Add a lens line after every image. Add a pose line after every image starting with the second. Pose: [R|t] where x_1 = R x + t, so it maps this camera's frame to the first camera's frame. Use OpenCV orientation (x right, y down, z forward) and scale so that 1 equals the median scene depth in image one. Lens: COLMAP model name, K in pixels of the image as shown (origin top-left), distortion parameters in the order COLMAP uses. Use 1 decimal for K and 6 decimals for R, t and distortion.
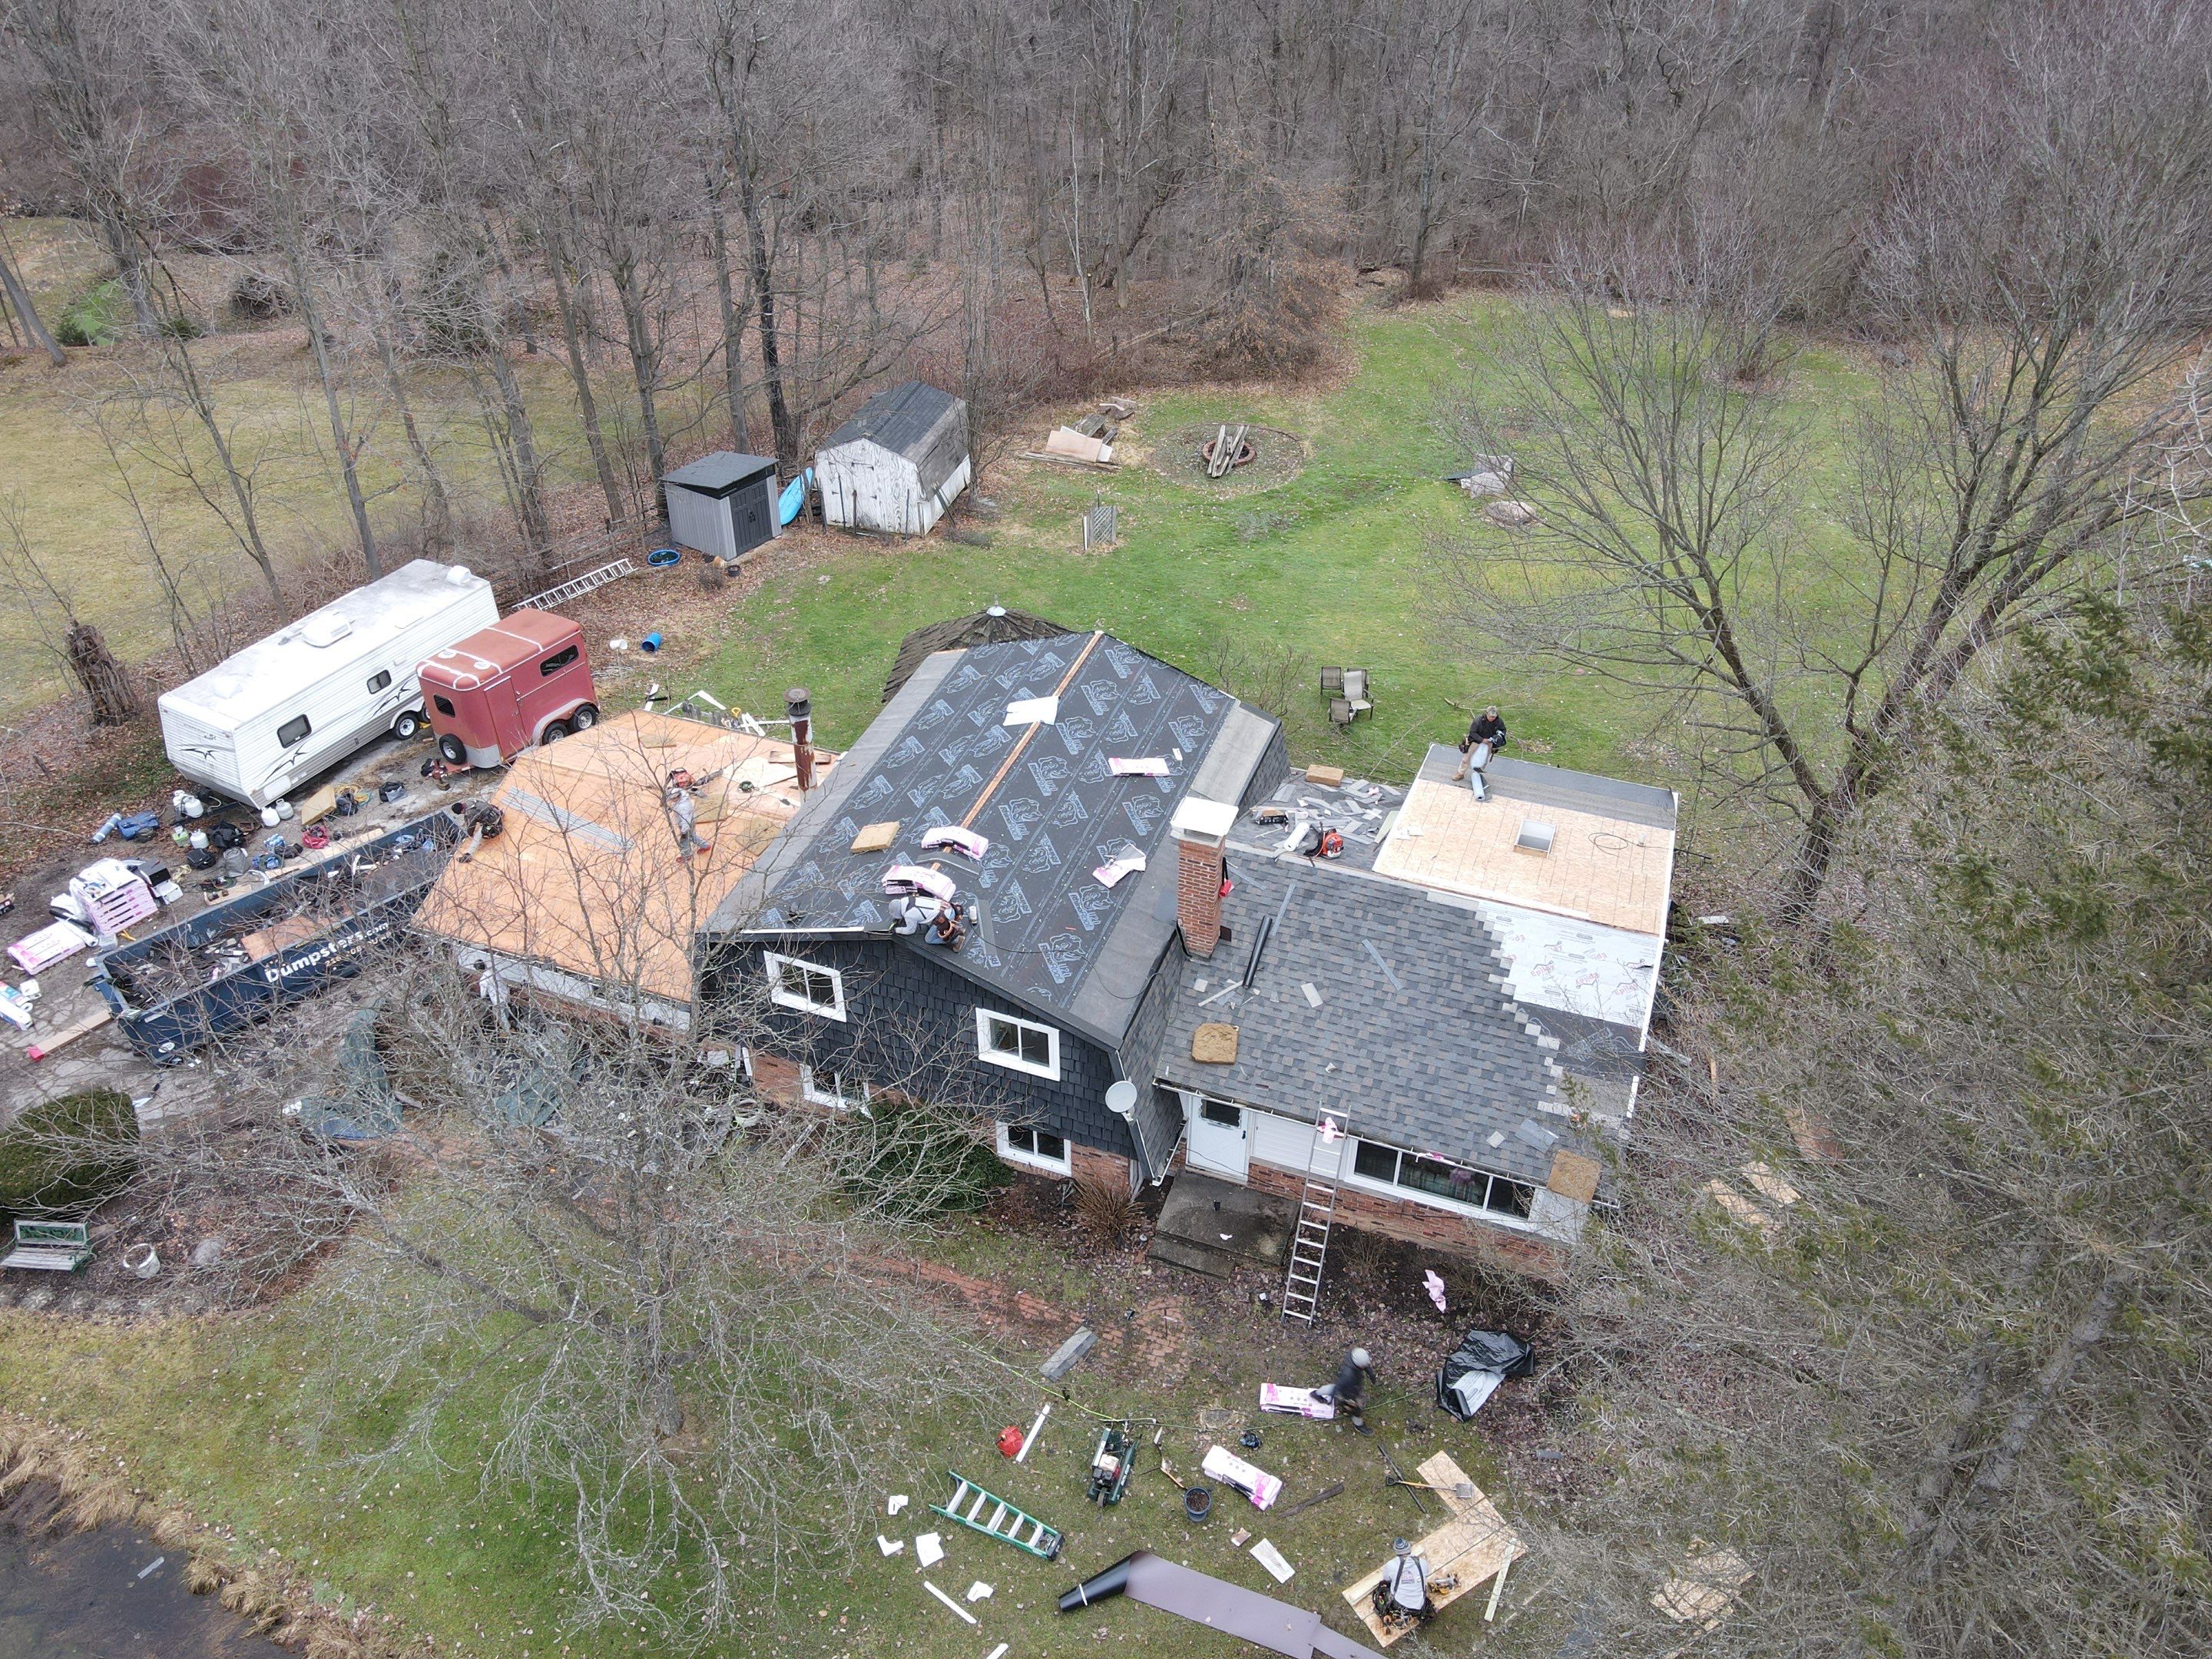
lens RADIAL K [[1583.2, 0, 1084.5], [0, 1583.2, 890.8], [0, 0, 1]] dist [0.044572, -0.037895]
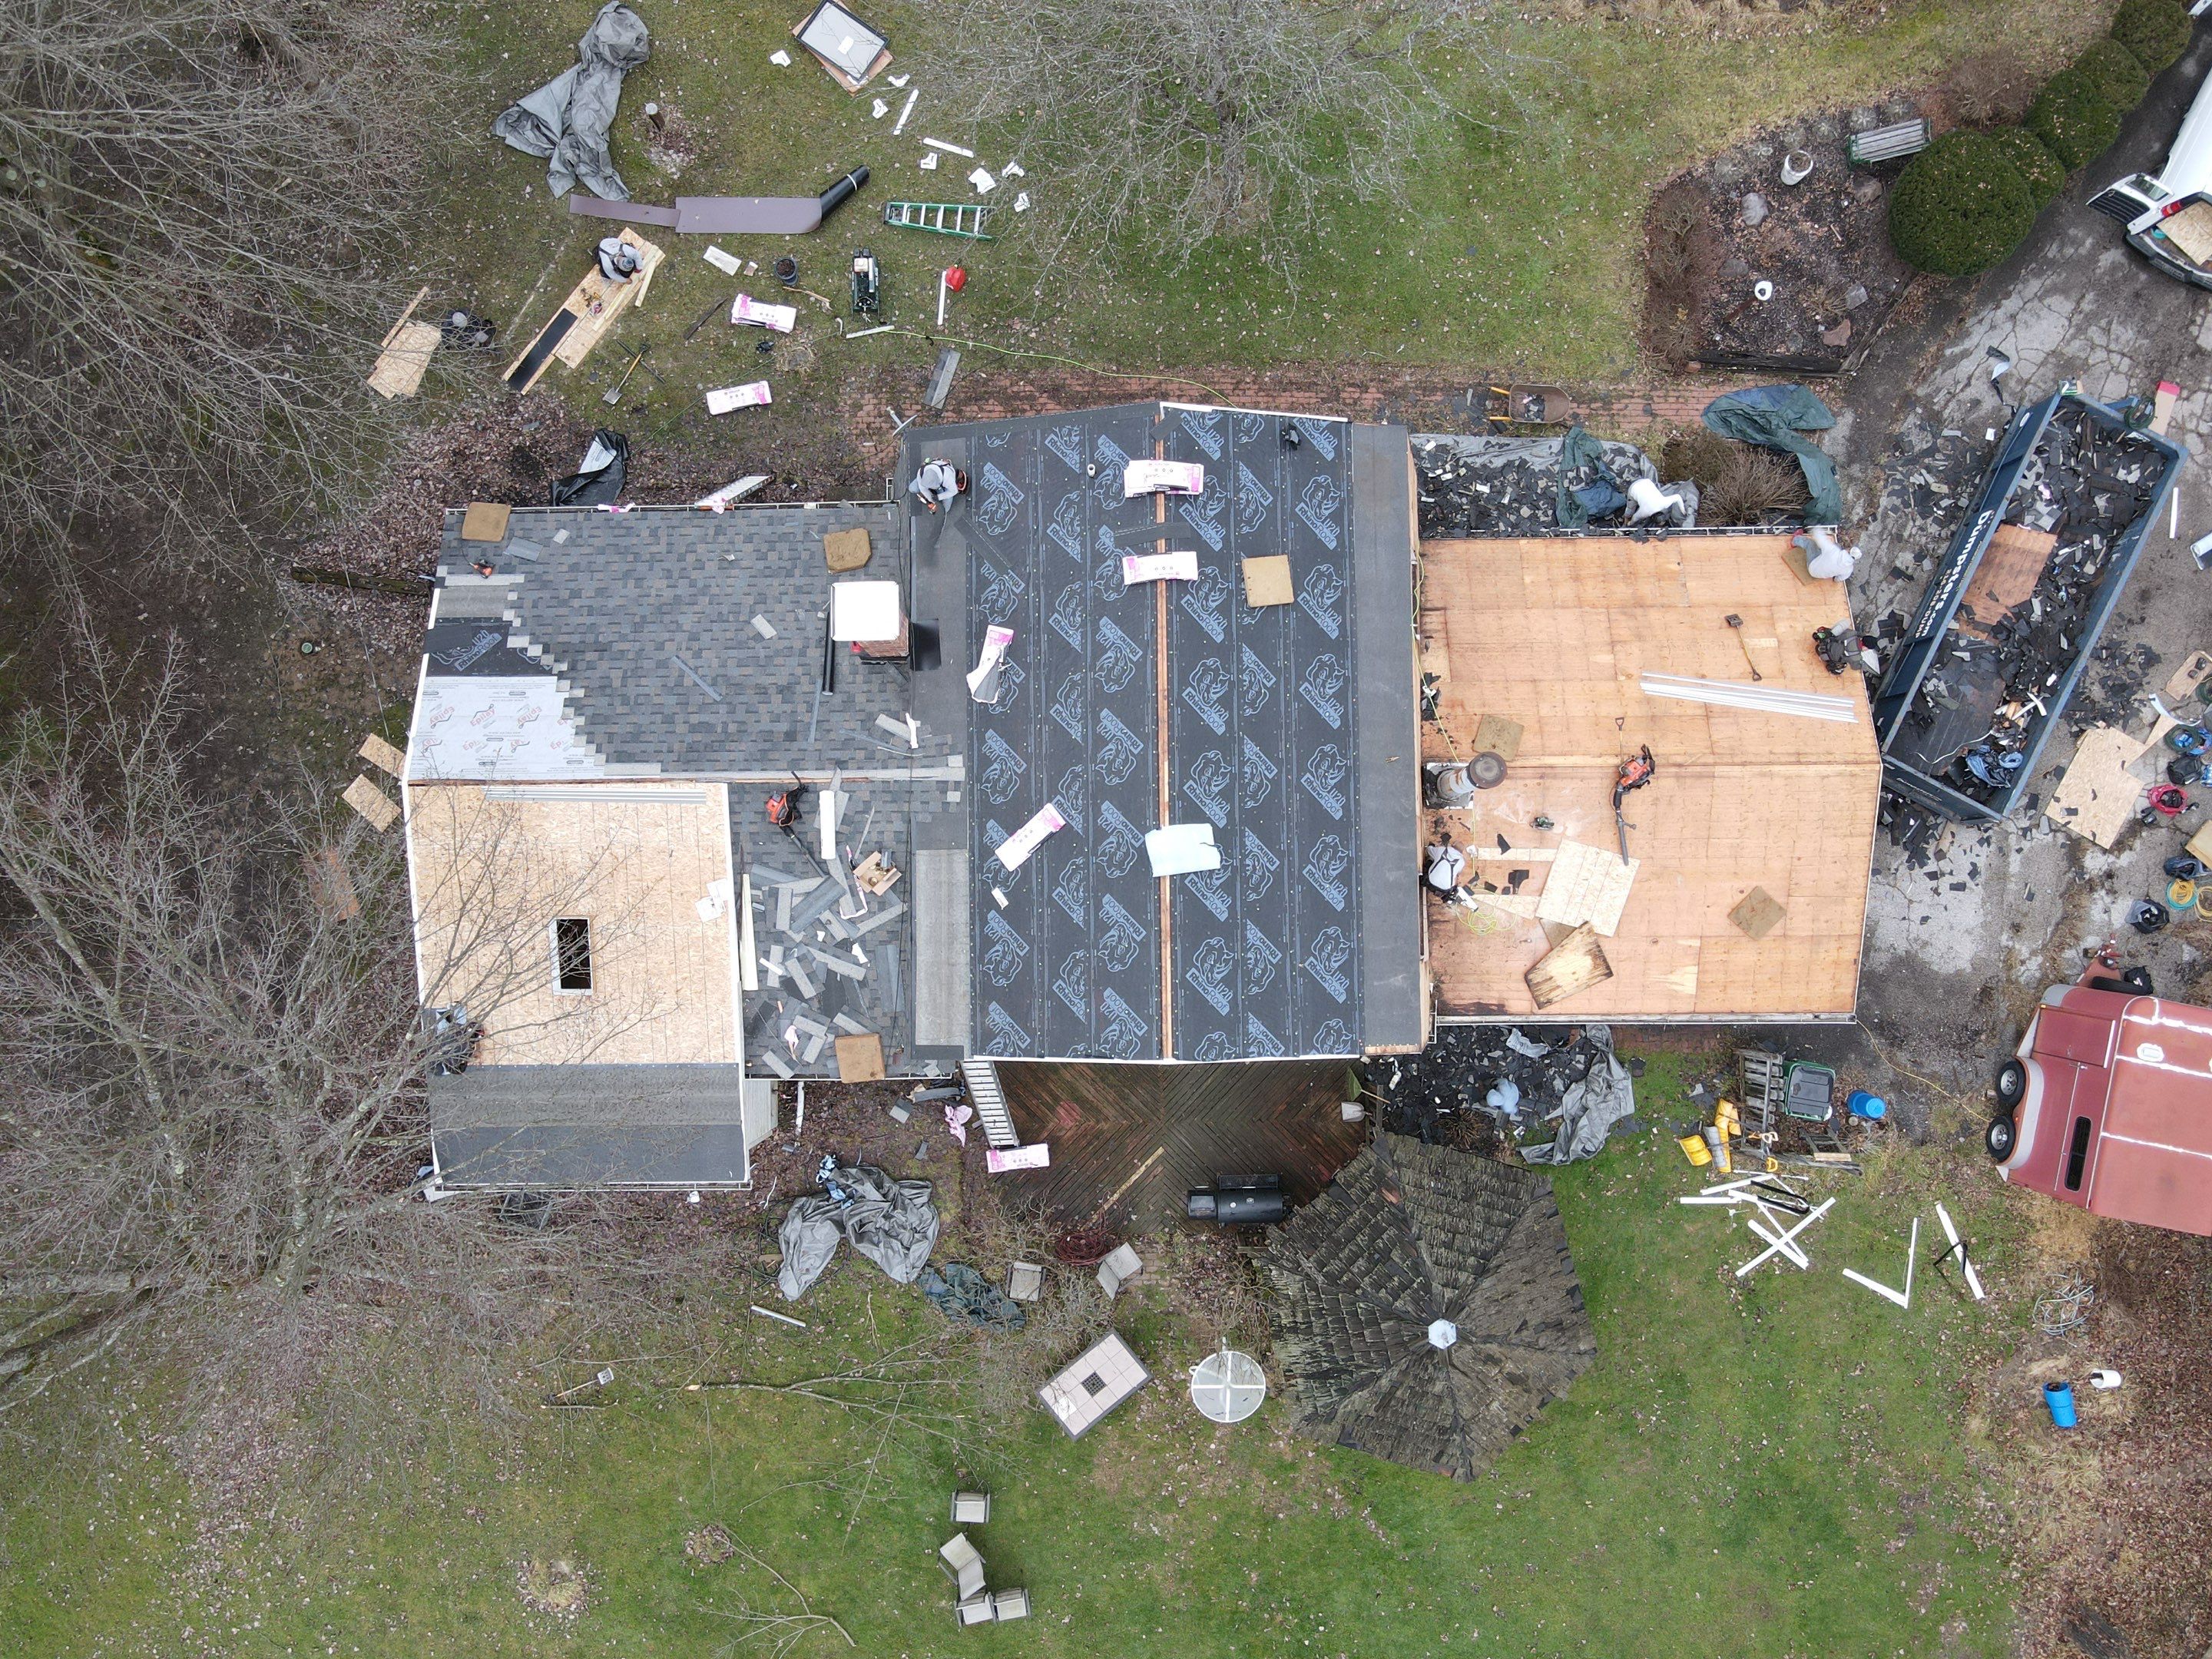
lens RADIAL K [[1583.2, 0, 1101.2], [0, 1583.2, 805.3], [0, 0, 1]] dist [0.044572, -0.037895]
pose [[-0.931569, 0.363561, 0.001392, -0.006497], [-0.213962, -0.551333, 0.806382, -0.820033], [0.293936, 0.750903, 0.591393, 0.597069]]
